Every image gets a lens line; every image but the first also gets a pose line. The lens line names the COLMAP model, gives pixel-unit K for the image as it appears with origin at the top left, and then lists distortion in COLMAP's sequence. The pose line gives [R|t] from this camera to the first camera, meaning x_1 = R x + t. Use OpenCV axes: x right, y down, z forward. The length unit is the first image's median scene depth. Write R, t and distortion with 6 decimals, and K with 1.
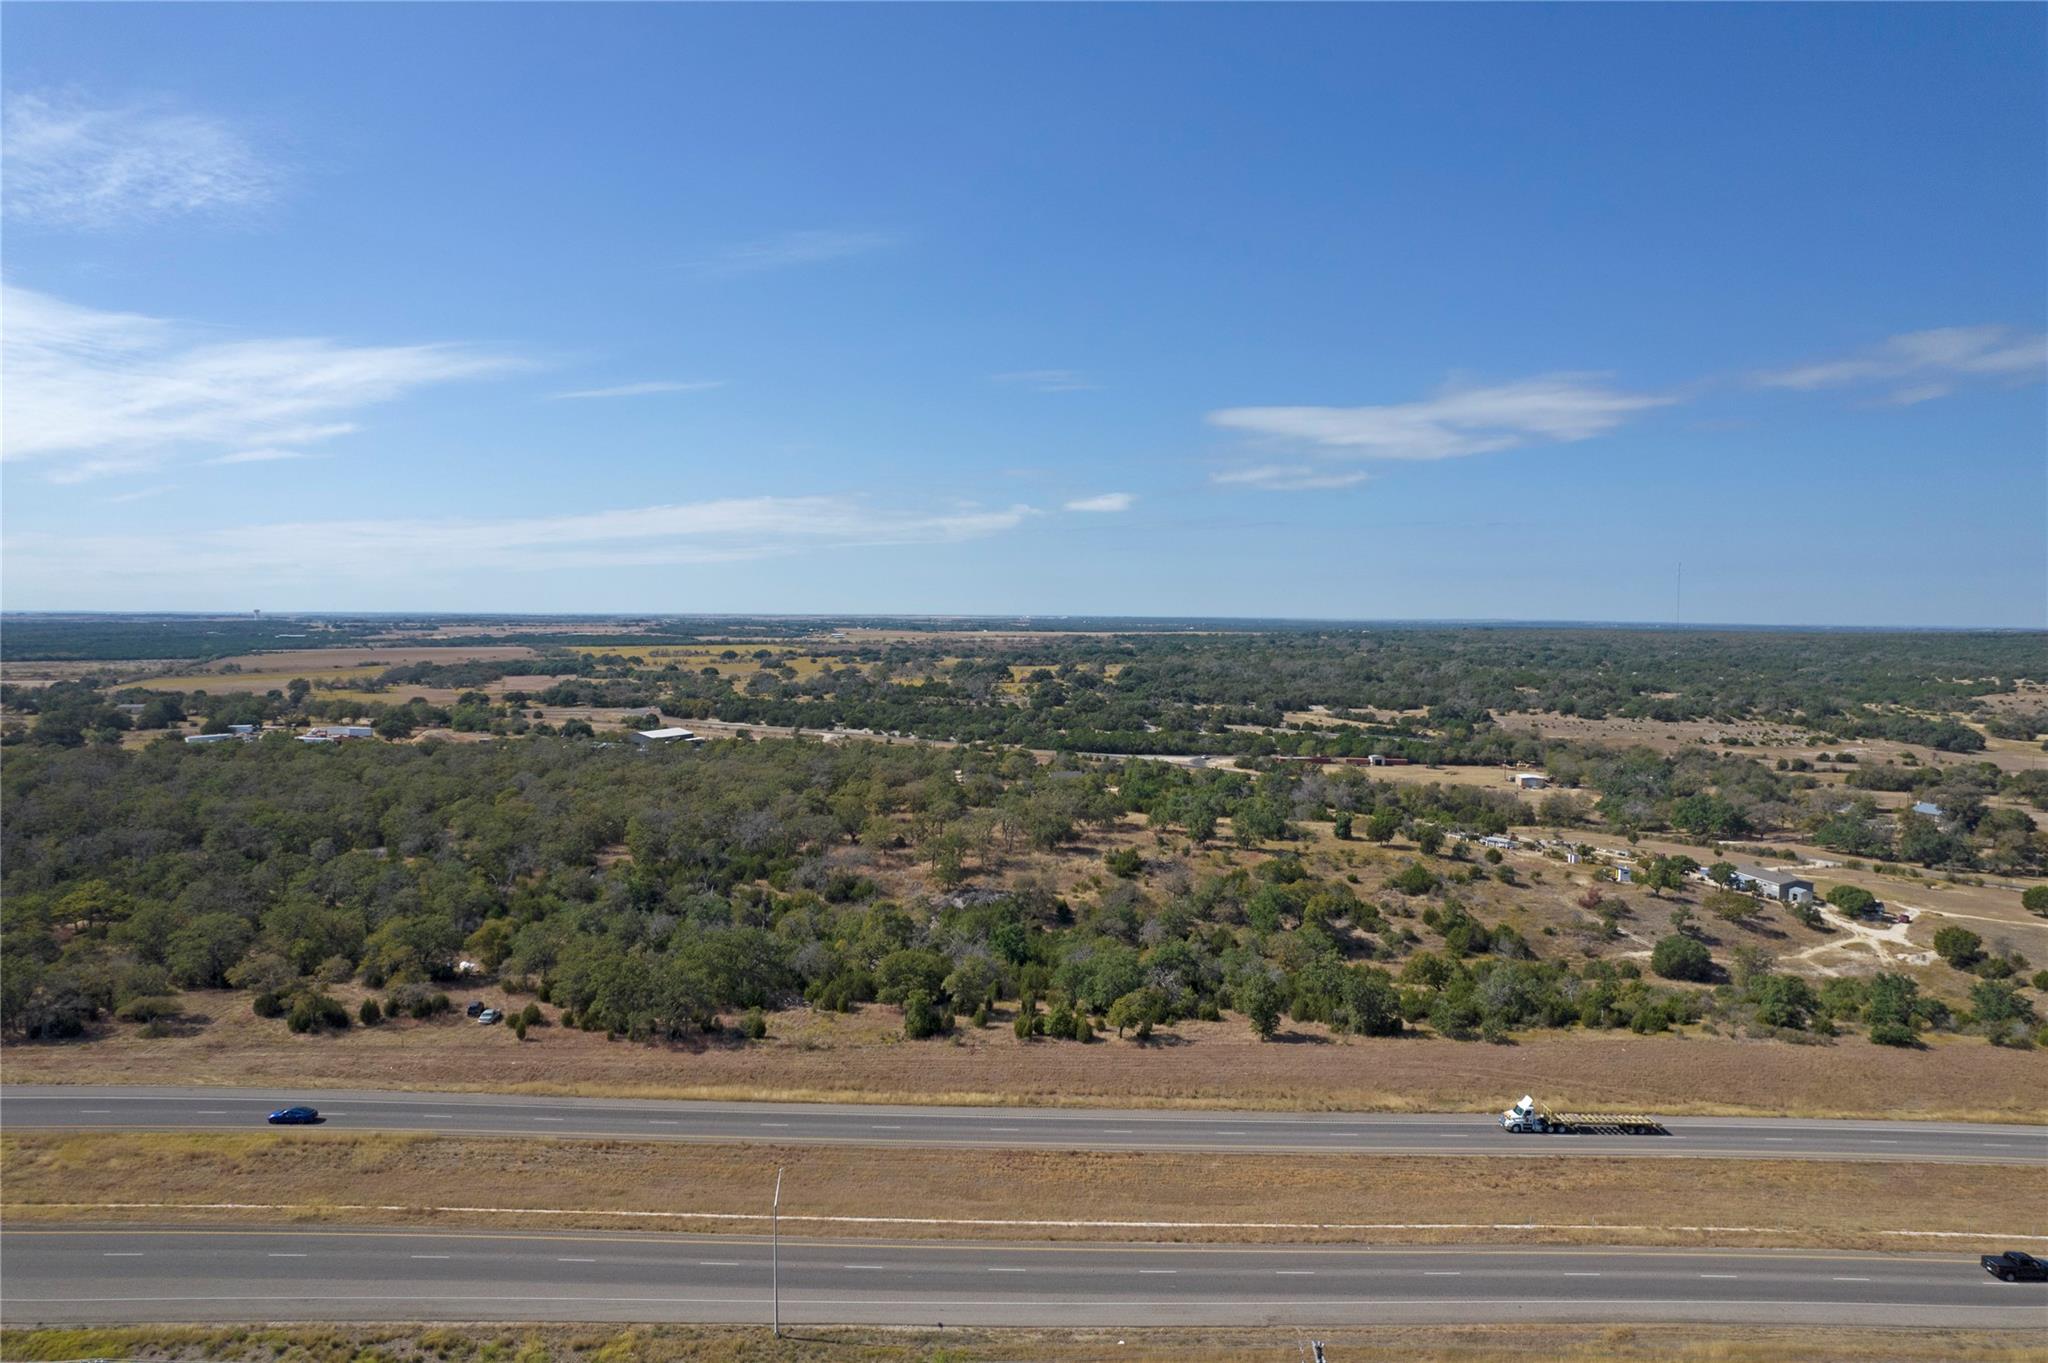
lens RADIAL K [[1305.0, 0, 1022.0], [0, 1305.0, 686.8], [0, 0, 1]] dist [-0.078547, 0.071235]
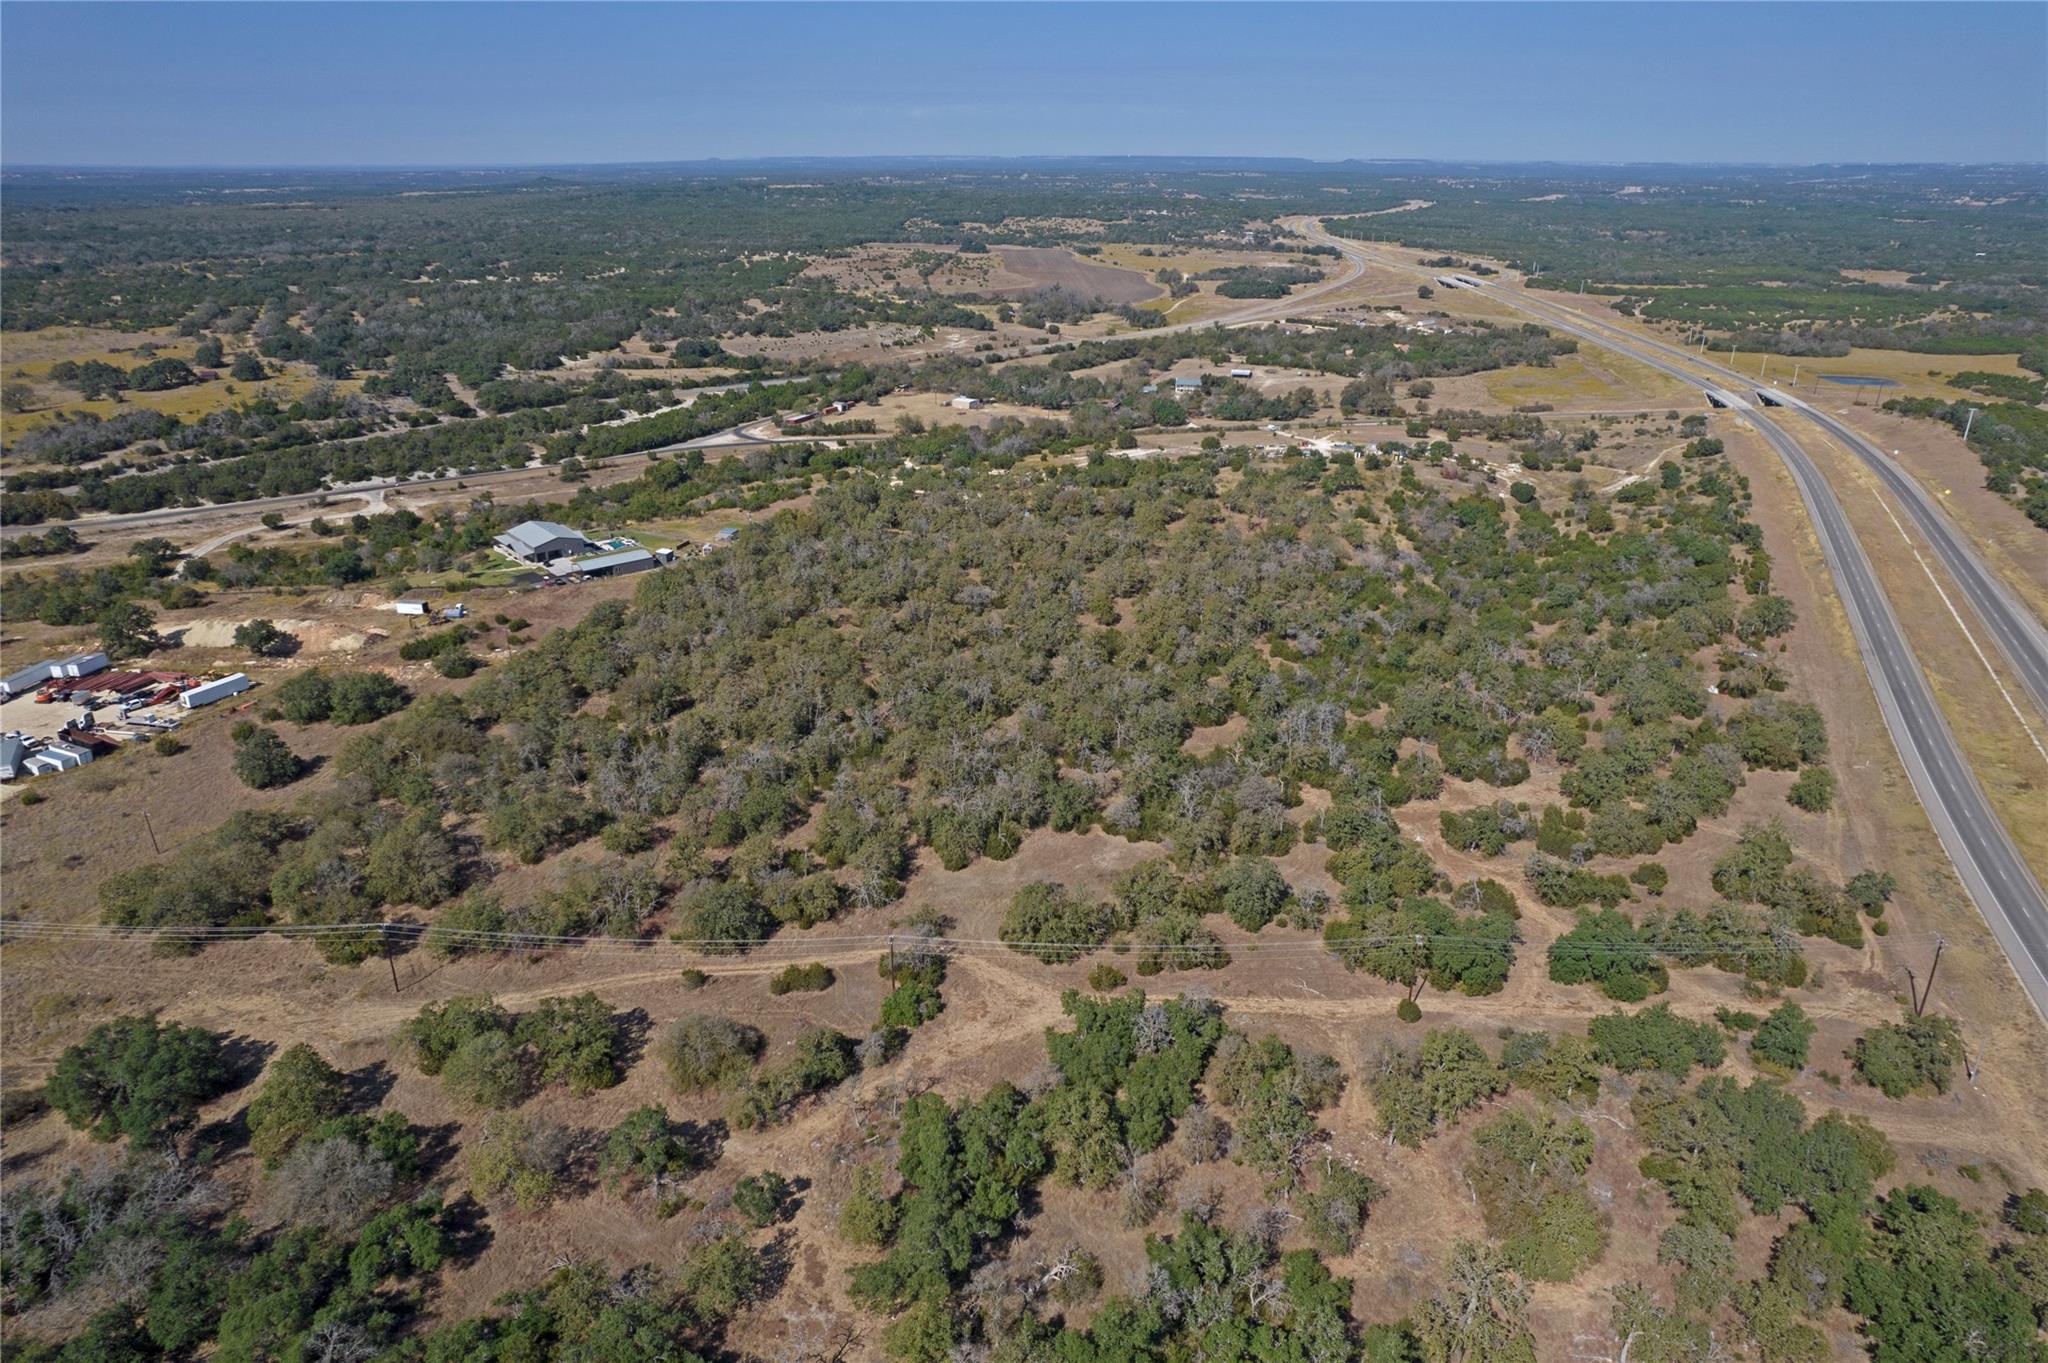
lens RADIAL K [[1305.0, 0, 1022.0], [0, 1305.0, 686.8], [0, 0, 1]] dist [-0.078547, 0.071235]
pose [[0.457914, -0.347823, 0.818129, -0.637297], [0.055574, 0.929683, 0.364144, -0.114858], [-0.887258, -0.121280, 0.445045, 0.286669]]
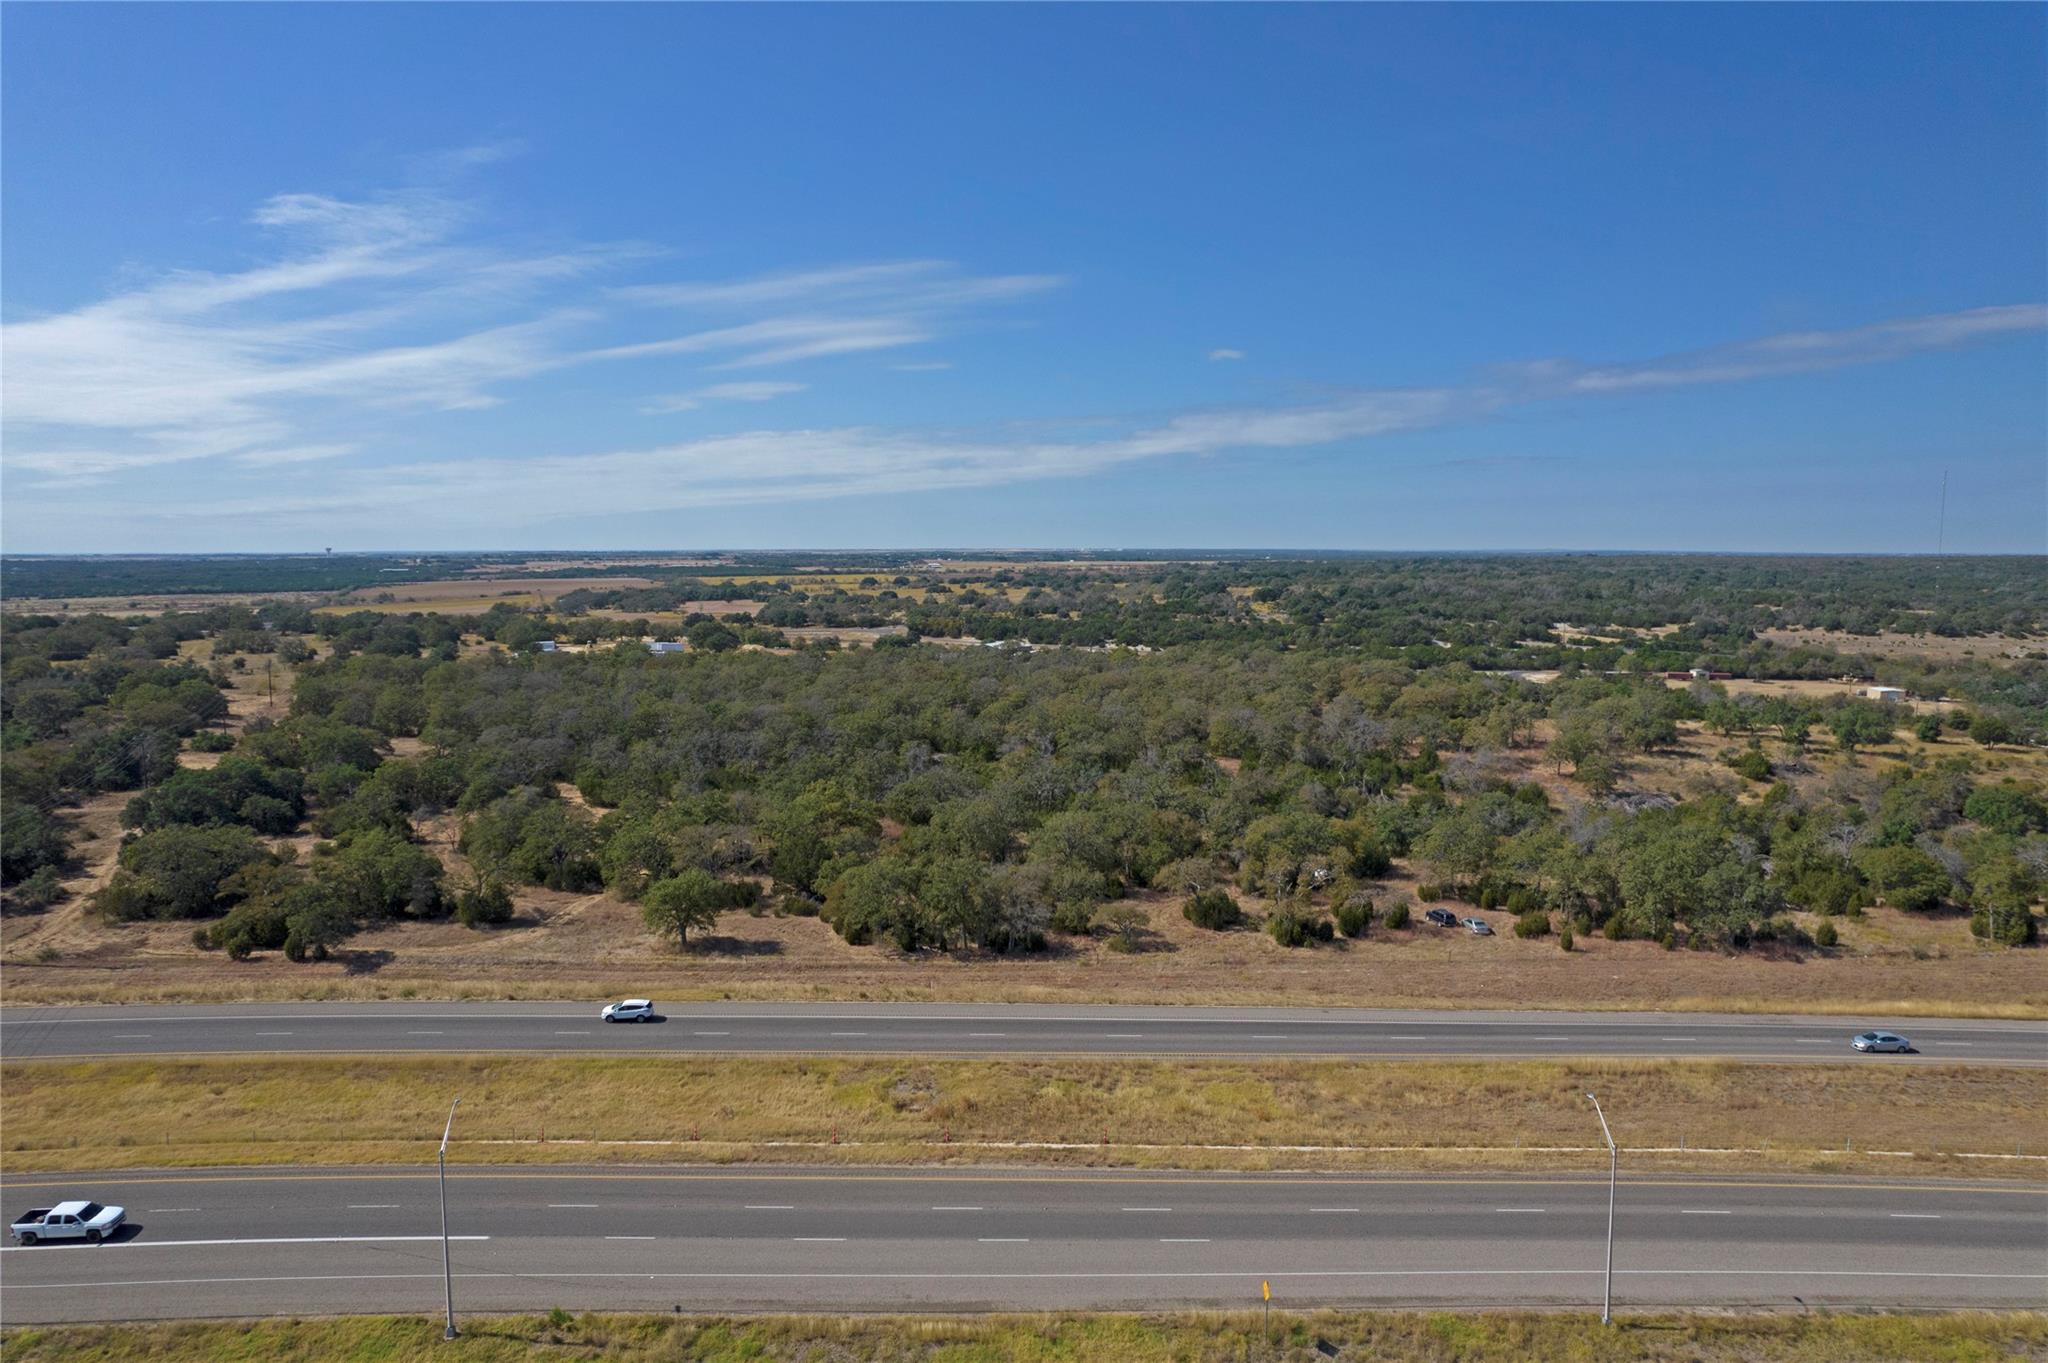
lens RADIAL K [[1305.0, 0, 1022.0], [0, 1305.0, 686.8], [0, 0, 1]] dist [-0.078547, 0.071235]
pose [[0.999428, -0.004478, -0.033531, -0.178101], [0.006162, 0.998715, 0.050300, 0.013947], [0.033263, -0.050478, 0.998171, 0.037882]]
